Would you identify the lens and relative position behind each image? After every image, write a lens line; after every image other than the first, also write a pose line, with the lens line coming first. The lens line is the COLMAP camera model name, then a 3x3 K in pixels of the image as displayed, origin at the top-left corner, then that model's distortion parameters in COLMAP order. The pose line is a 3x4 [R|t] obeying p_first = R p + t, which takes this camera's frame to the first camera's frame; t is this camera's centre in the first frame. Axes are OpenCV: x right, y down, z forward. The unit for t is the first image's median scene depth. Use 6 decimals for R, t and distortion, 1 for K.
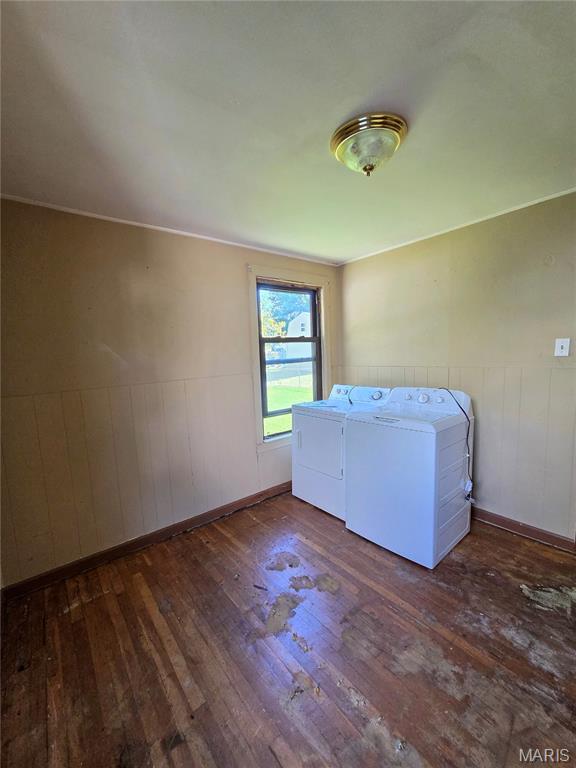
lens RADIAL K [[312.7, 0, 281.0], [0, 312.7, 389.2], [0, 0, 1]] dist [0.000104, 0.000425]
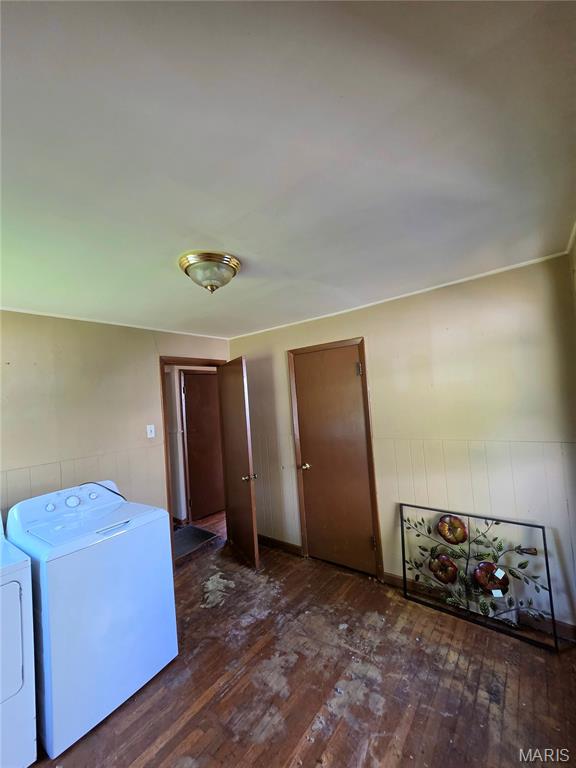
lens RADIAL K [[312.7, 0, 280.9], [0, 312.7, 386.1], [0, 0, 1]] dist [0.000104, 0.000425]
pose [[-0.233354, 0.096647, 0.967577, -0.803302], [0.191582, 0.980114, -0.051695, -0.189688], [-0.953332, 0.173308, -0.247229, 0.967138]]
